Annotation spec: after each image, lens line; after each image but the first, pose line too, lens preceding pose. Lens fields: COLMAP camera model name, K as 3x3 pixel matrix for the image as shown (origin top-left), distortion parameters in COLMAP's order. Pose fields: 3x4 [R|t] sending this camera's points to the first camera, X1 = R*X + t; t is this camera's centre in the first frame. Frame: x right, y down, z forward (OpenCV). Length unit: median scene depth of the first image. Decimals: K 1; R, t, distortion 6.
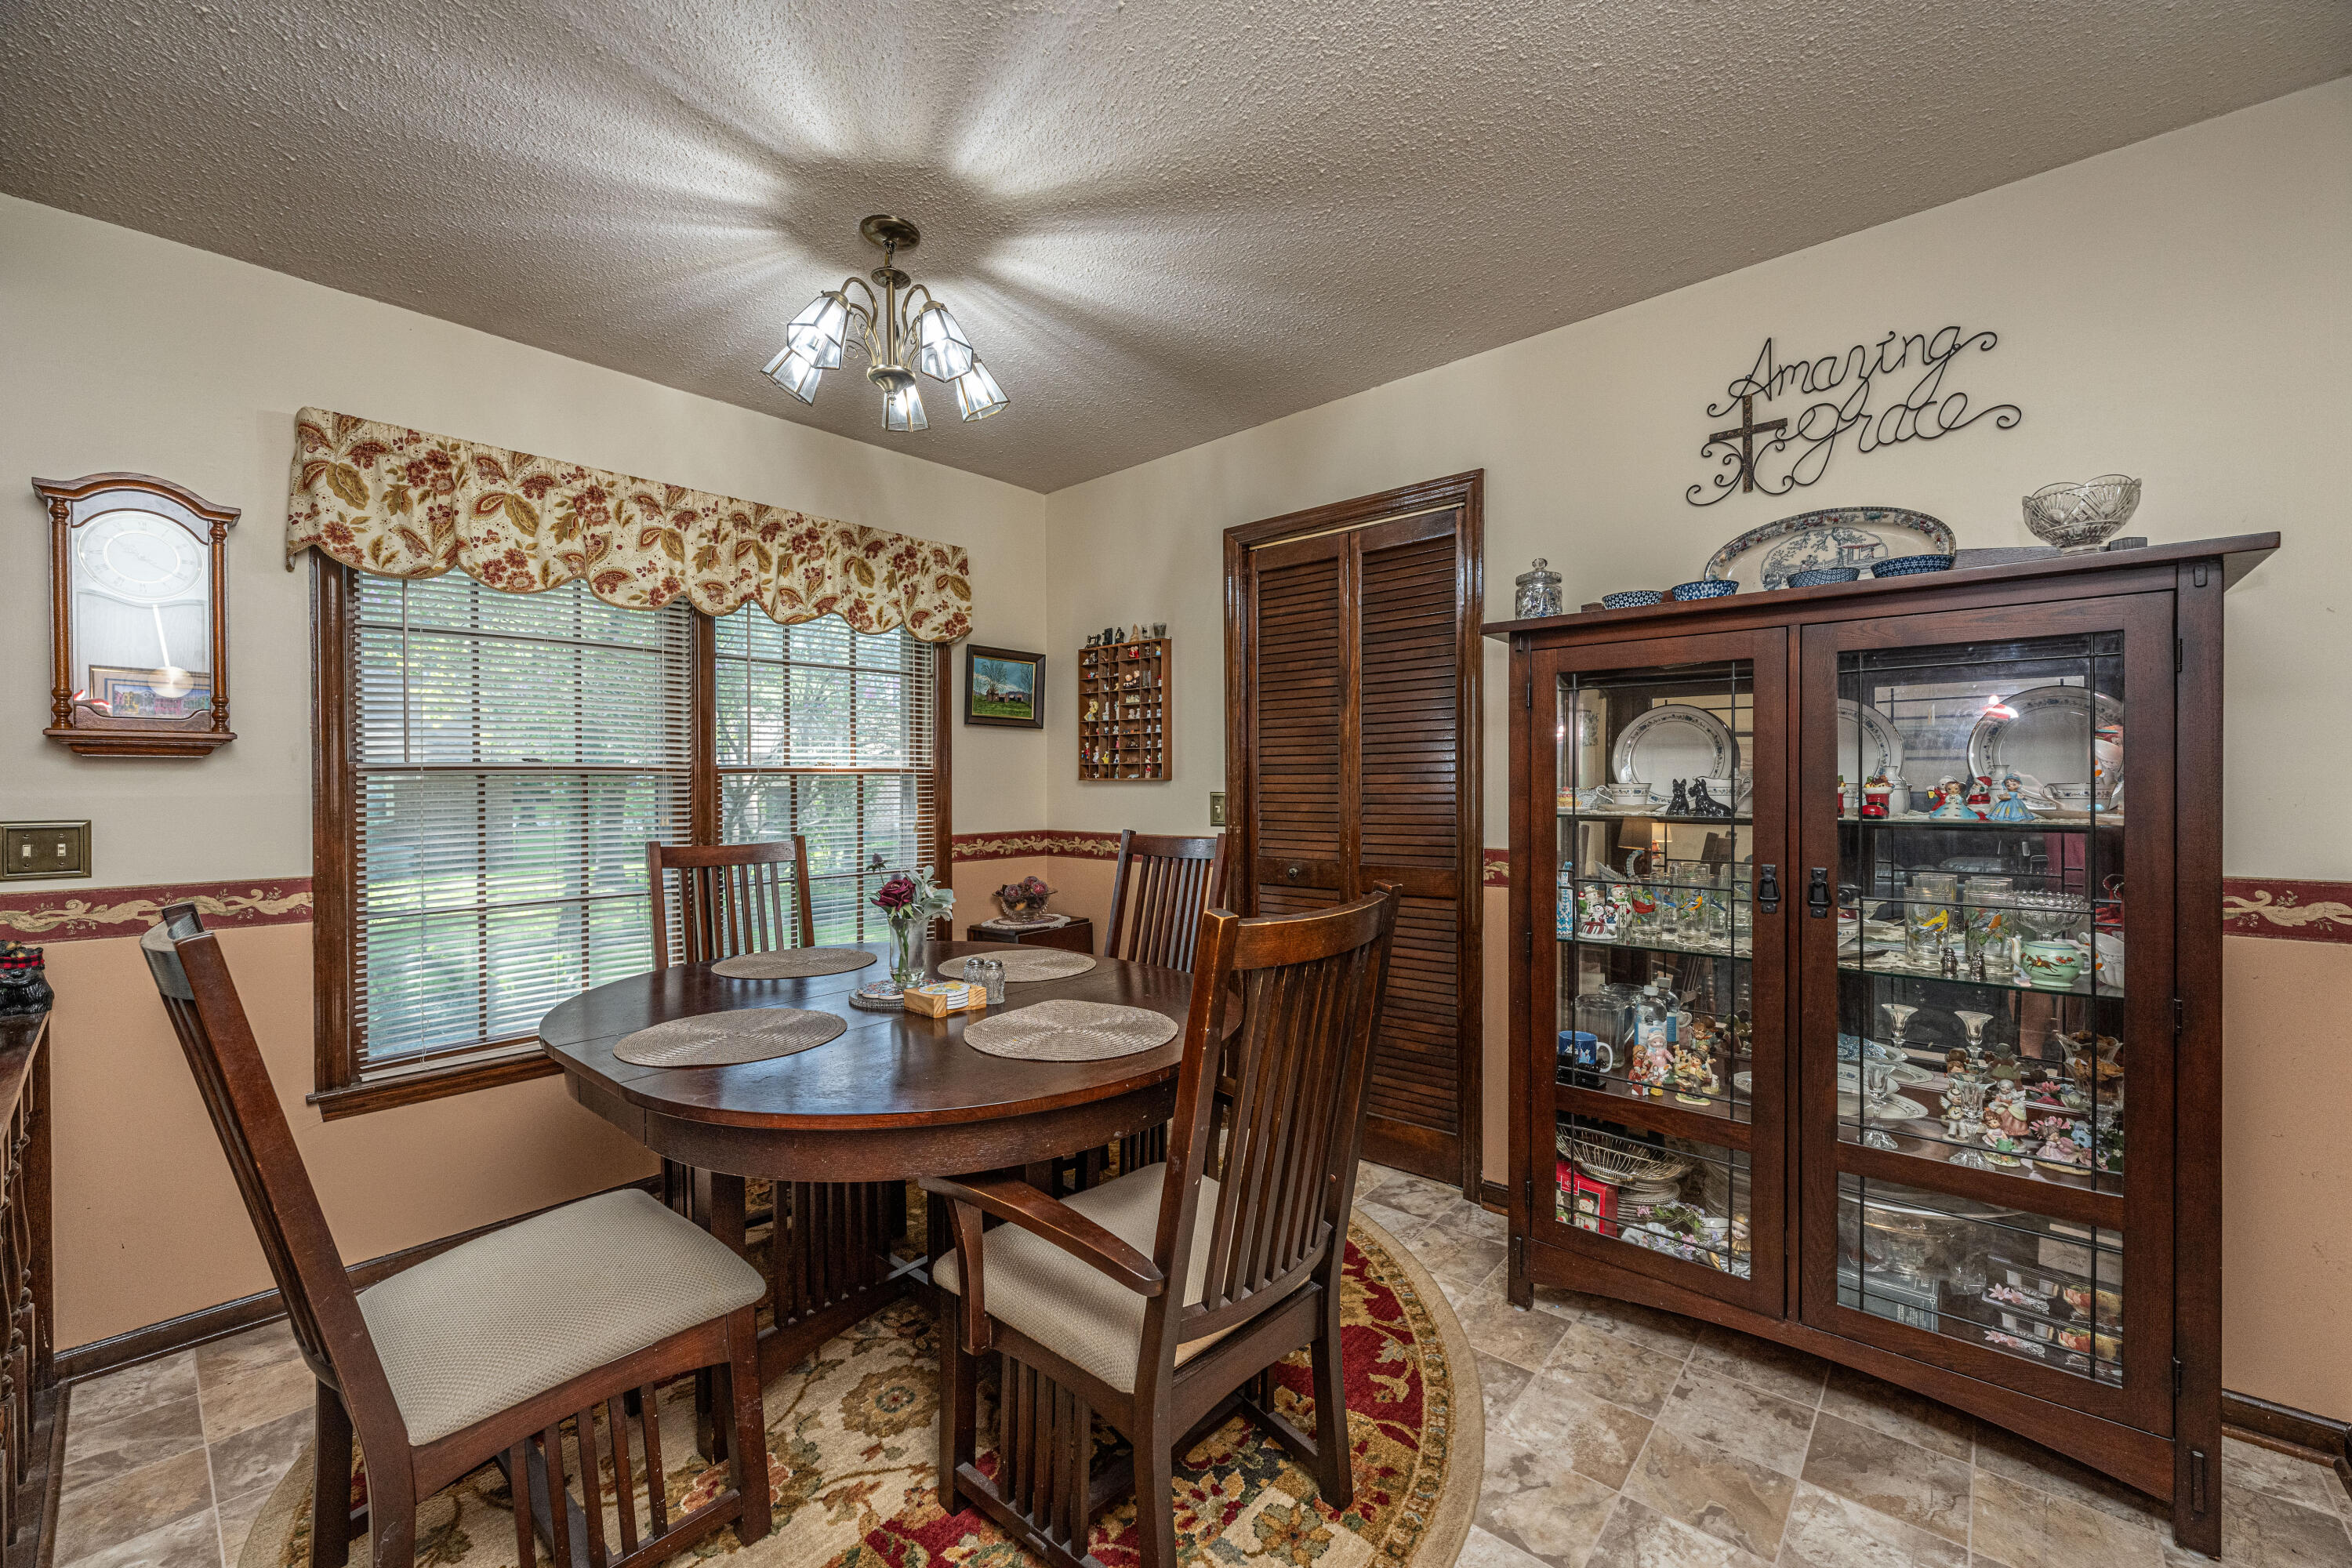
lens RADIAL K [[946.1, 0, 1175.9], [0, 946.1, 786.0], [0, 0, 1]] dist [0.004013, -0.001759]
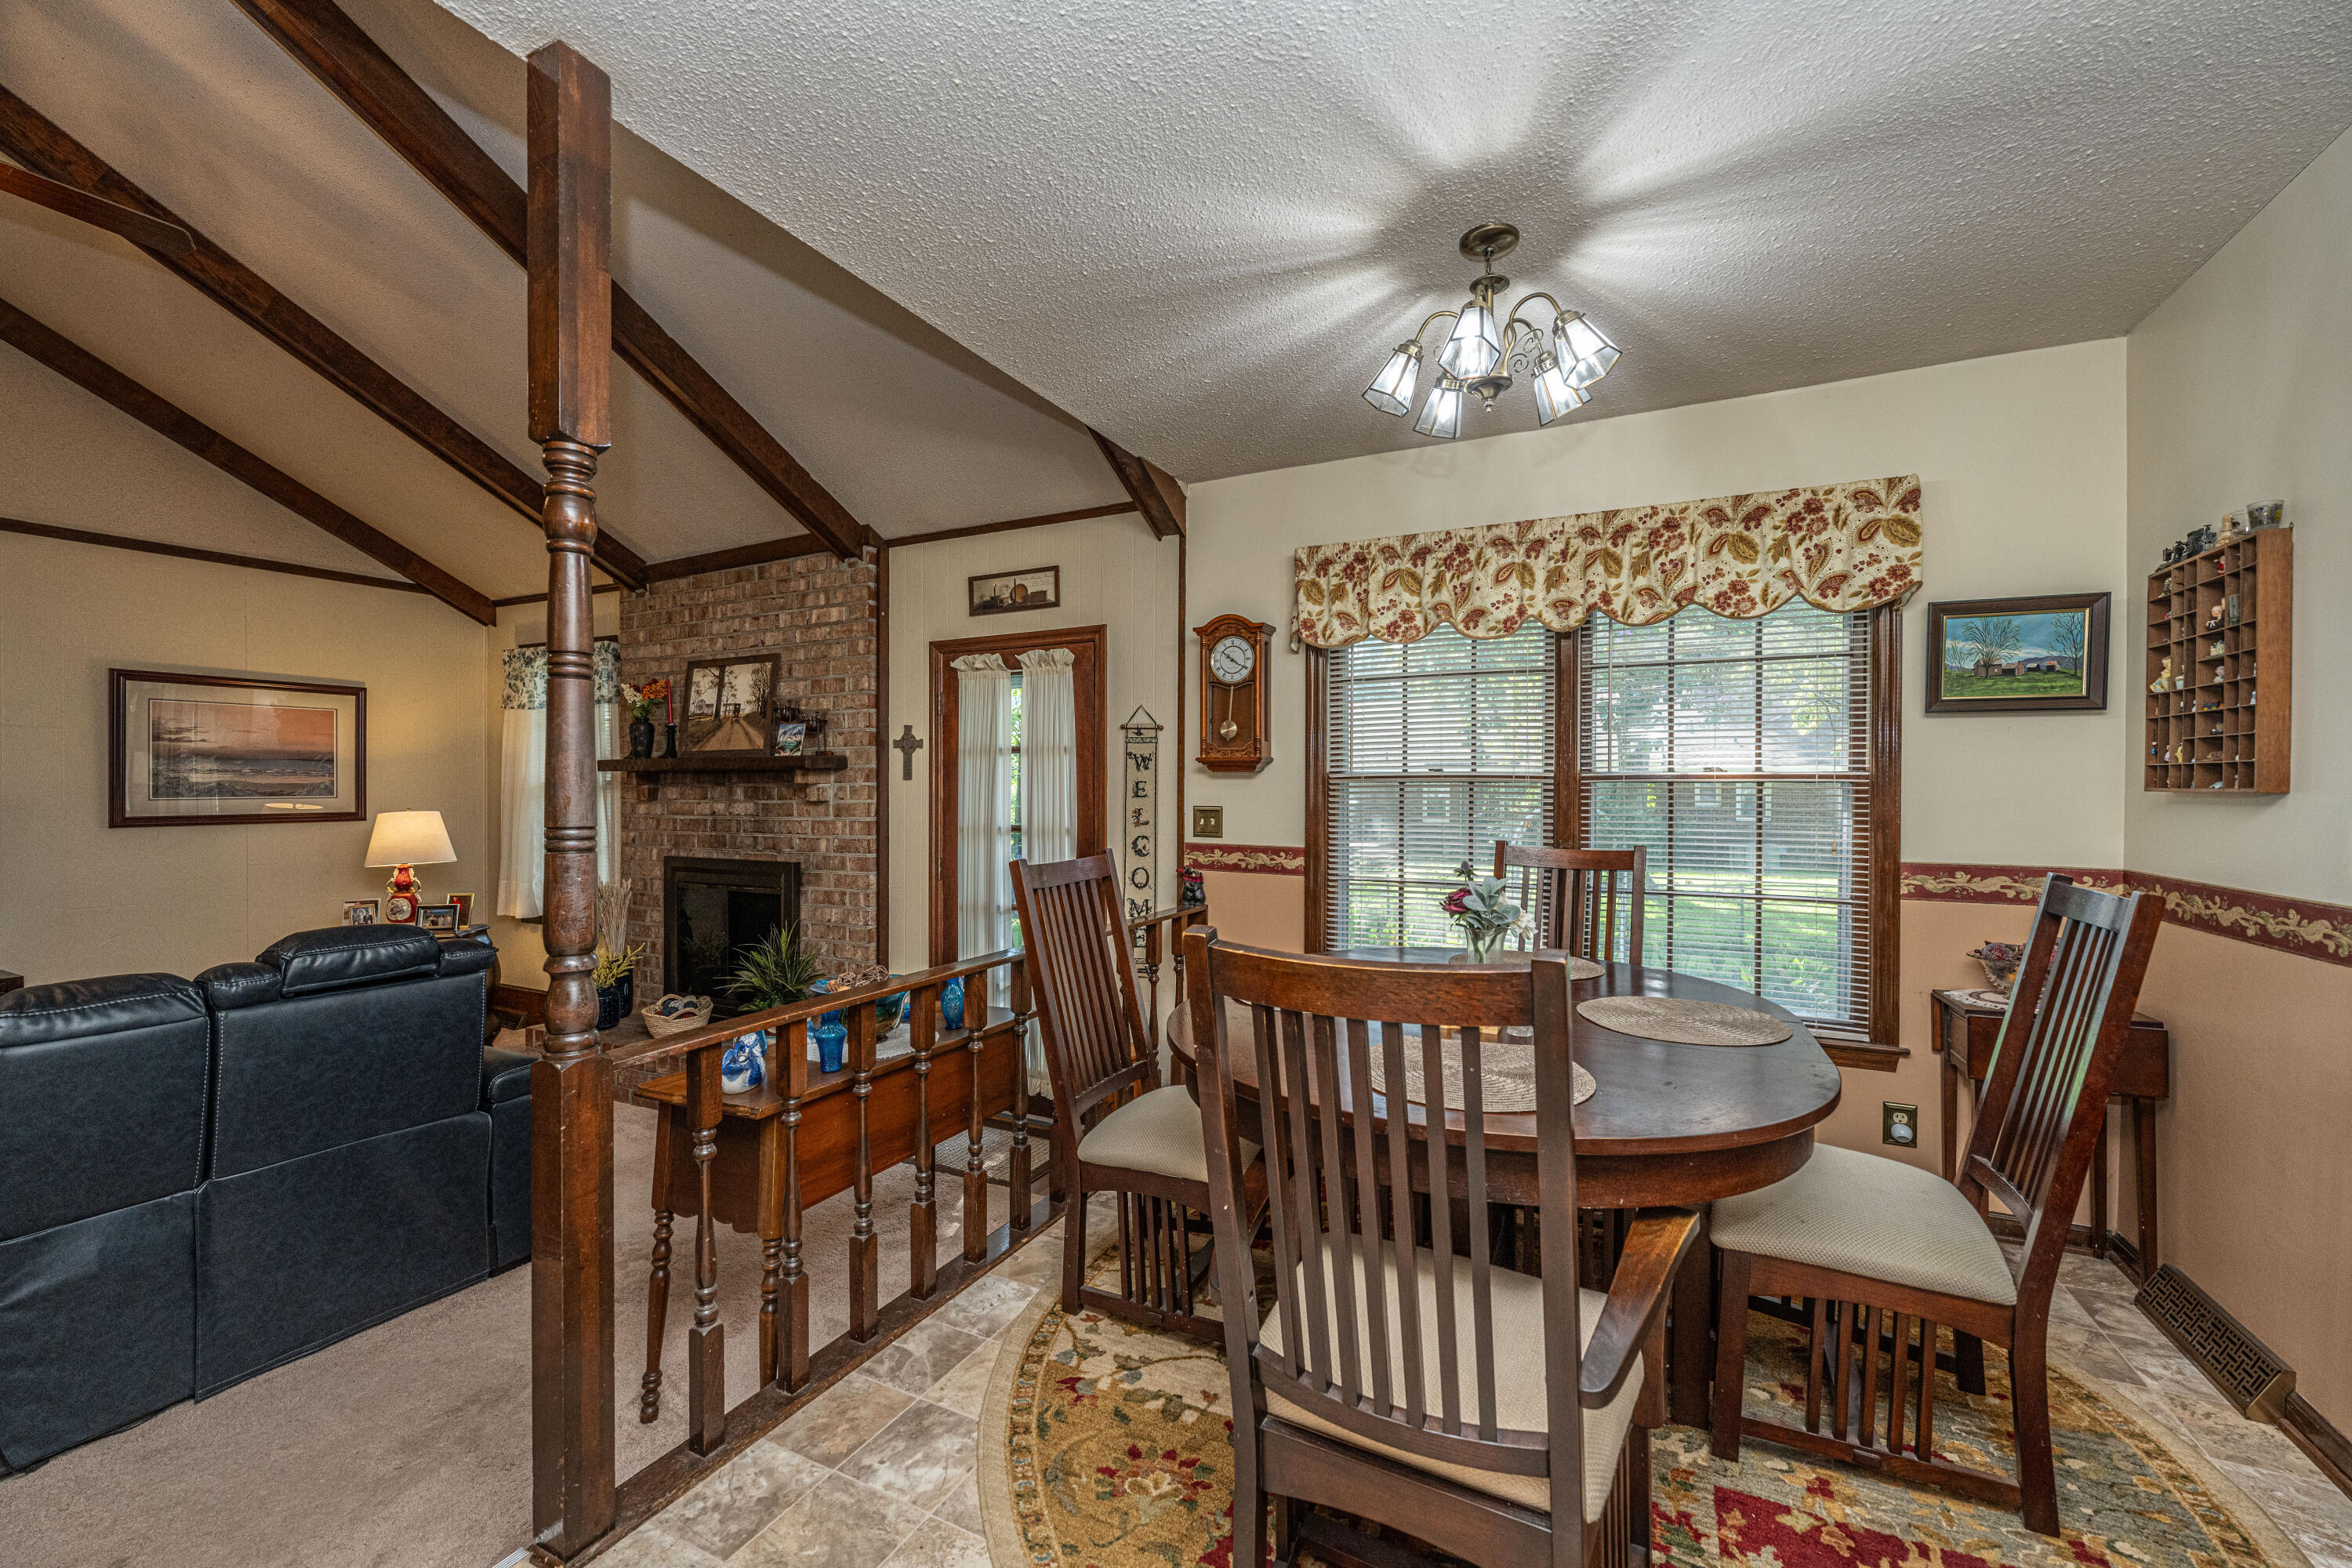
lens RADIAL K [[946.1, 0, 1186.9], [0, 946.1, 787.8], [0, 0, 1]] dist [0.004013, -0.001759]
pose [[0.265632, 0.009988, -0.964023, 0.415189], [-0.007655, 0.999937, 0.008251, -0.010402], [0.964044, 0.005188, 0.265691, 0.309939]]
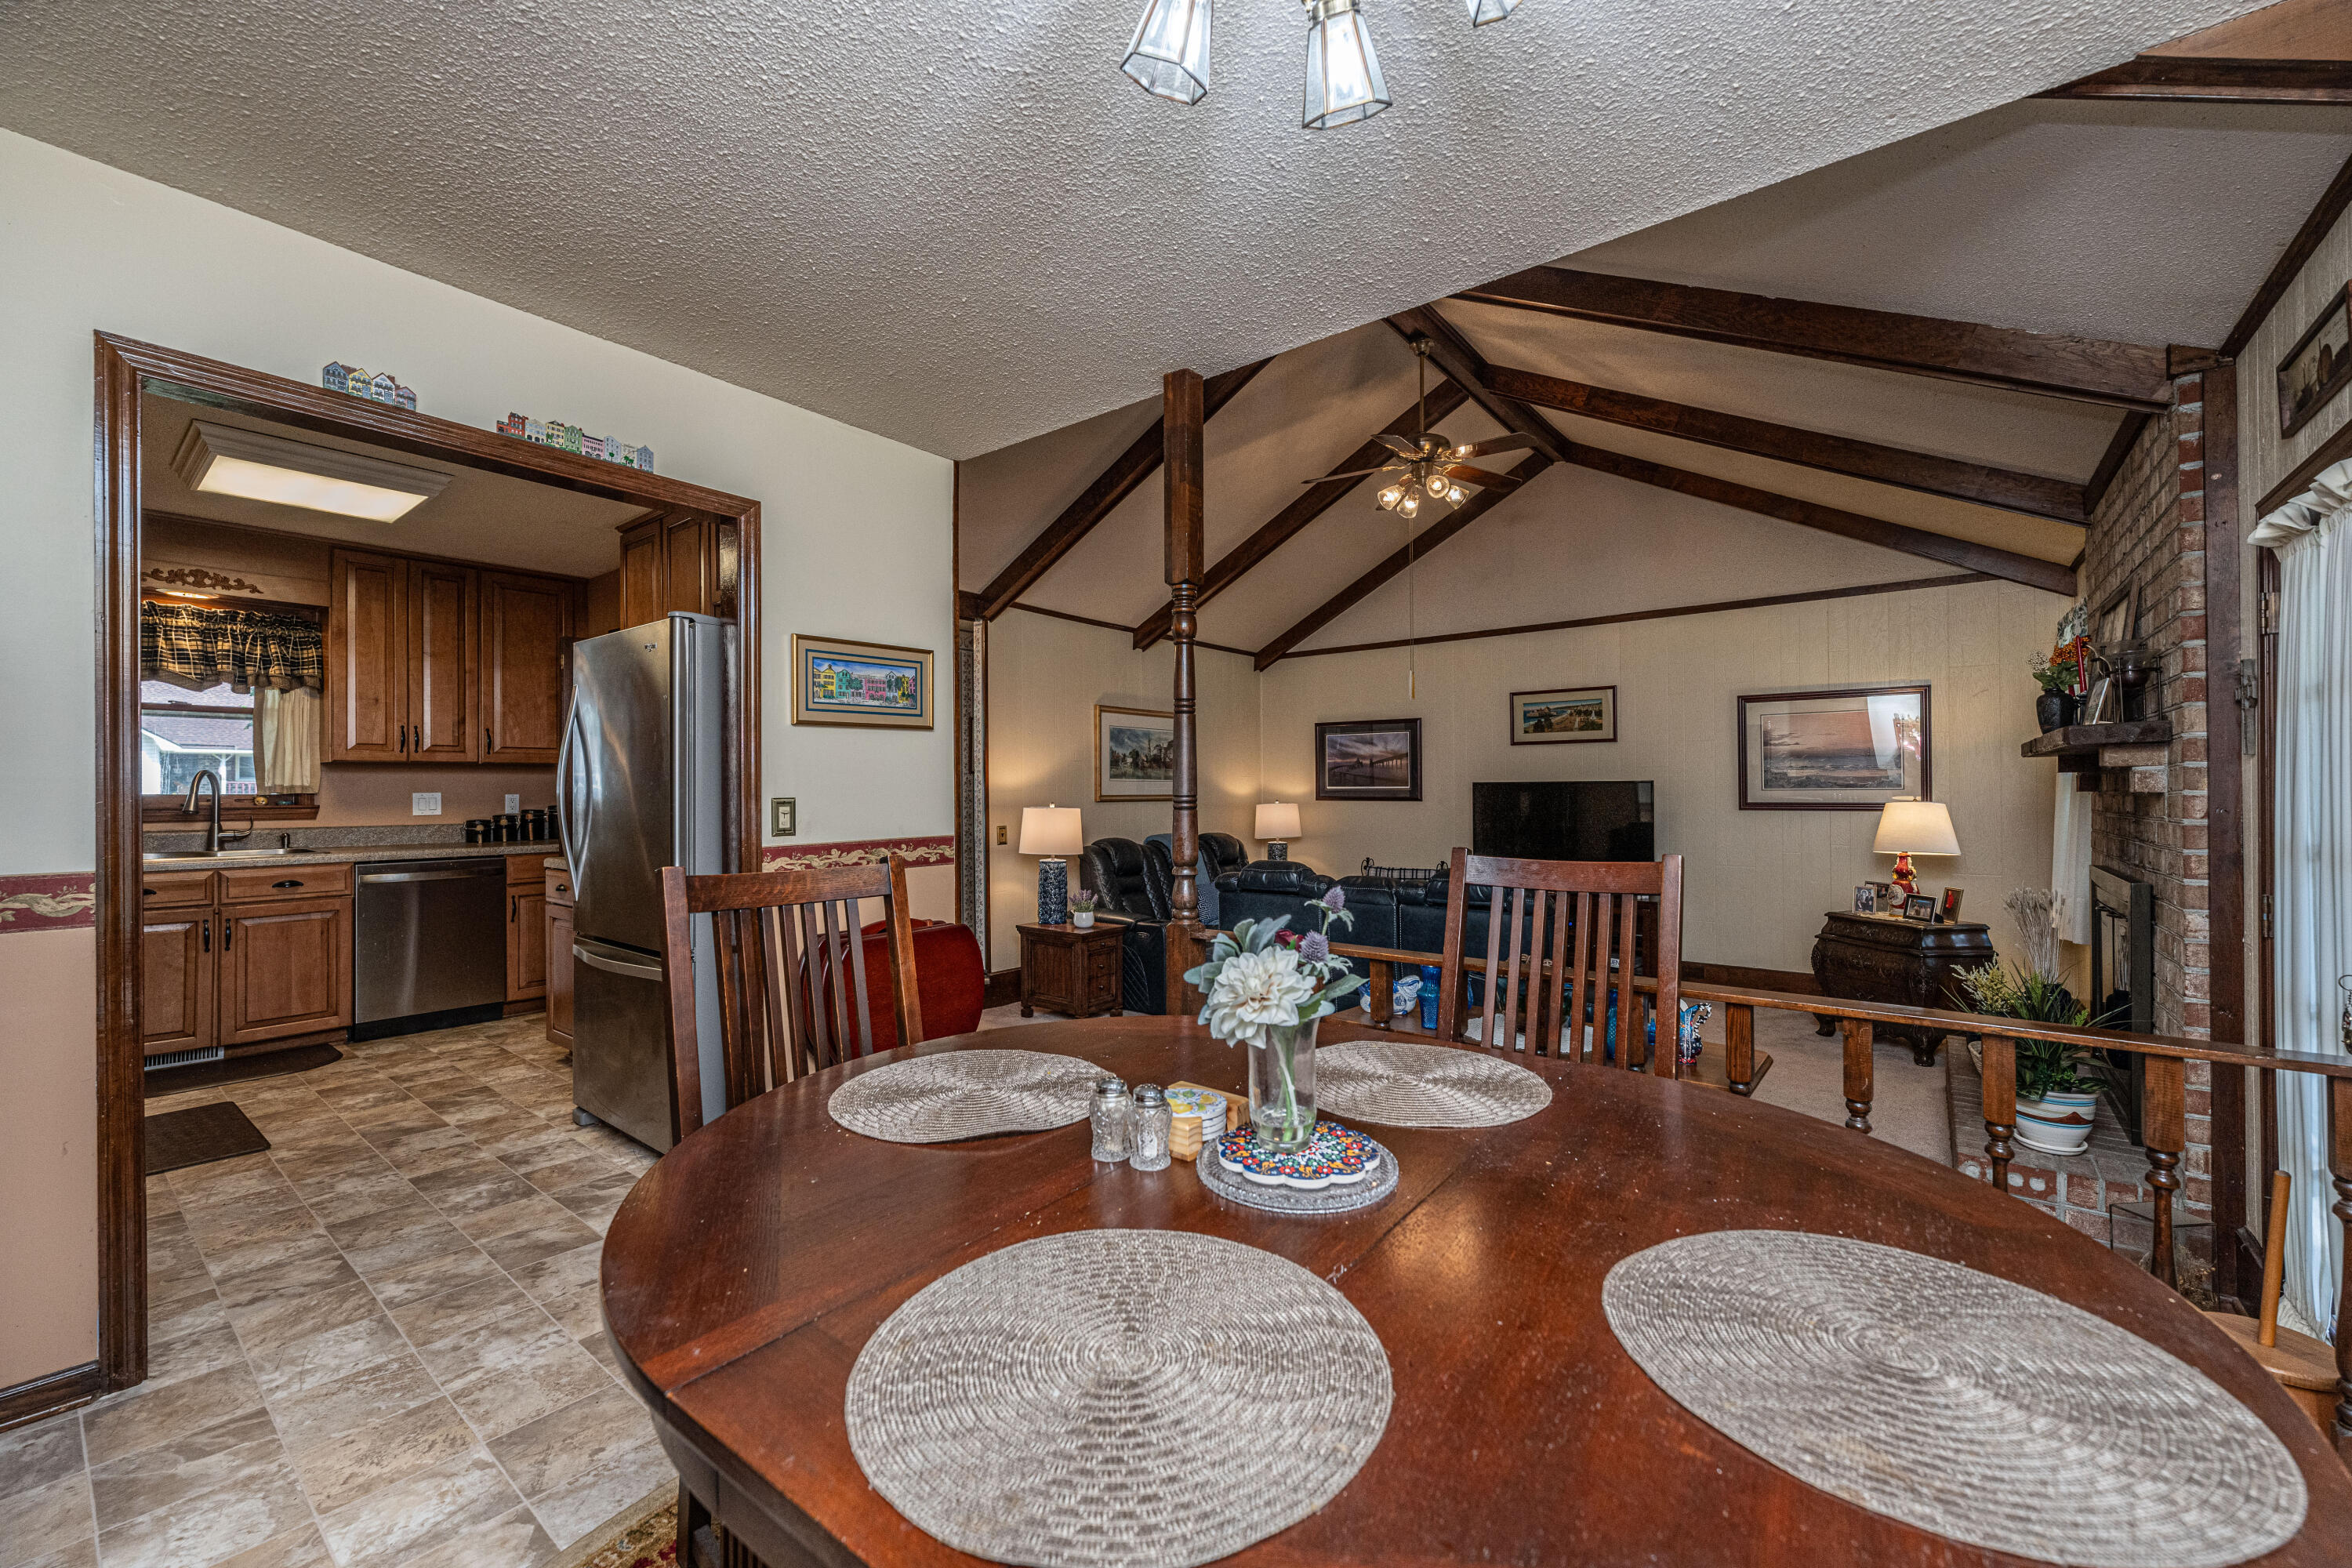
lens RADIAL K [[946.1, 0, 1182.1], [0, 946.1, 787.0], [0, 0, 1]] dist [0.004013, -0.001759]
pose [[-0.997690, 0.011331, -0.066984, -0.135865], [0.011189, 0.999934, 0.002500, 0.010462], [0.067008, 0.001745, -0.997751, 1.111429]]
